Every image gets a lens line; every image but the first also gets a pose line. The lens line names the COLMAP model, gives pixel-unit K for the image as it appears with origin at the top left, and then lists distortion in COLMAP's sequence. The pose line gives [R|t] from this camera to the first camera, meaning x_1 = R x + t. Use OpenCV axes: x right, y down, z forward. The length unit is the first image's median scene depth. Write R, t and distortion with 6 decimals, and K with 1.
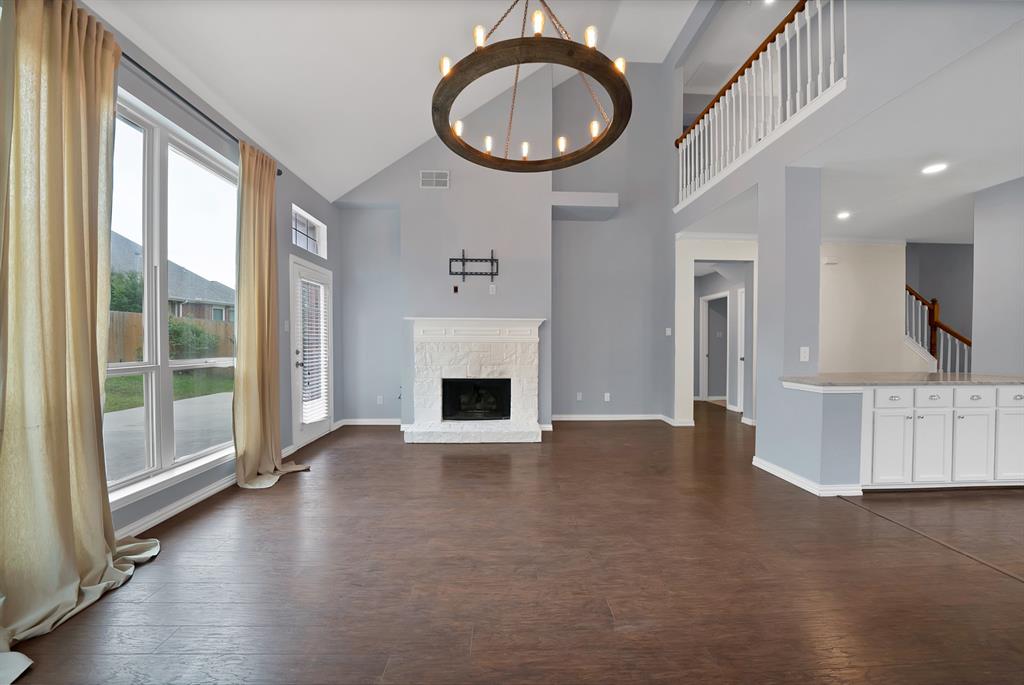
lens RADIAL K [[367.0, 0, 515.5], [0, 367.0, 344.1], [0, 0, 1]] dist [-0.022126, -0.000038]
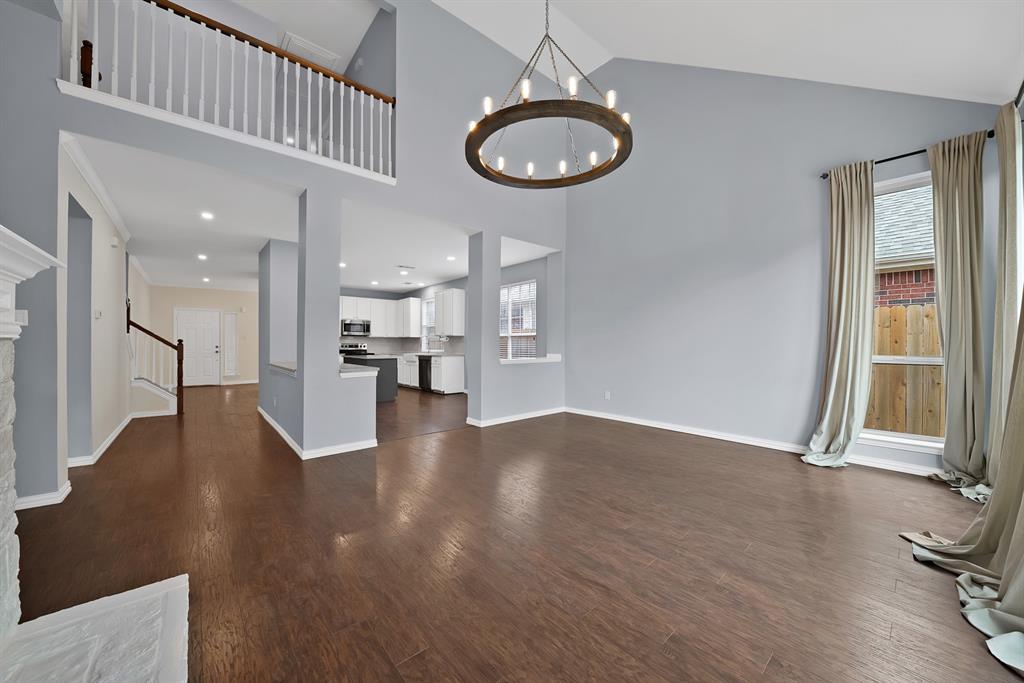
lens RADIAL K [[367.0, 0, 515.5], [0, 367.0, 343.1], [0, 0, 1]] dist [-0.022126, -0.000038]
pose [[-0.635988, -0.002698, 0.771694, -0.383244], [0.003163, 0.999976, 0.006103, -0.002536], [-0.771693, 0.006322, -0.635964, 0.869294]]
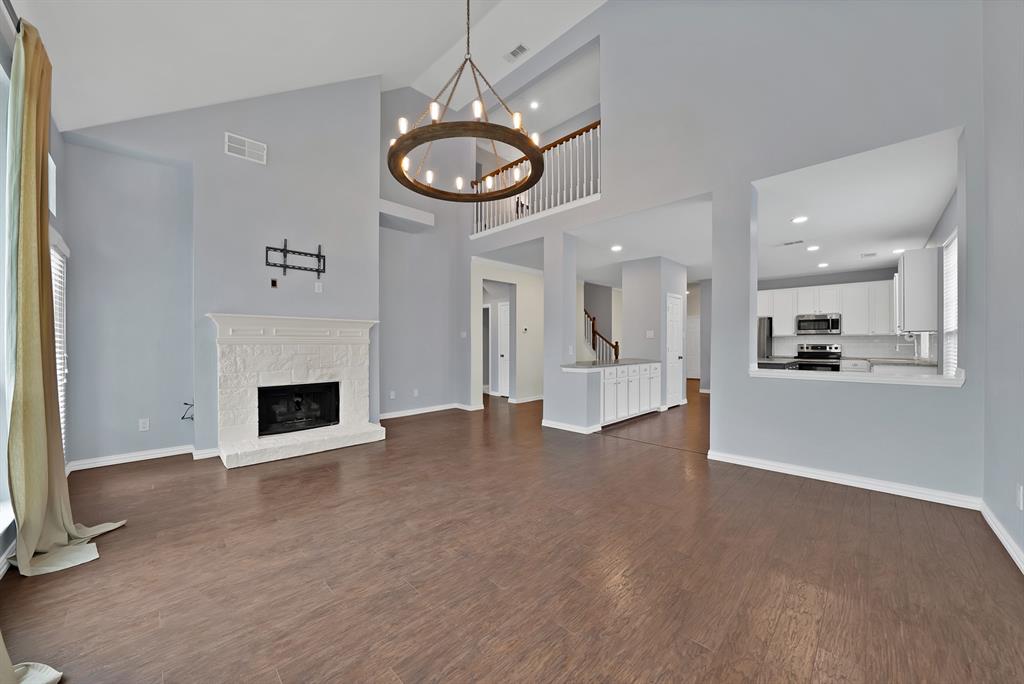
lens RADIAL K [[369.9, 0, 512.0], [0, 369.9, 342.0], [0, 0, 1]] dist [-0.016471, 0.000036]
pose [[0.731000, -0.001060, 0.682377, -0.344717], [0.007494, 0.999951, -0.006475, -0.000337], [-0.682336, 0.009847, 0.730972, -0.017500]]
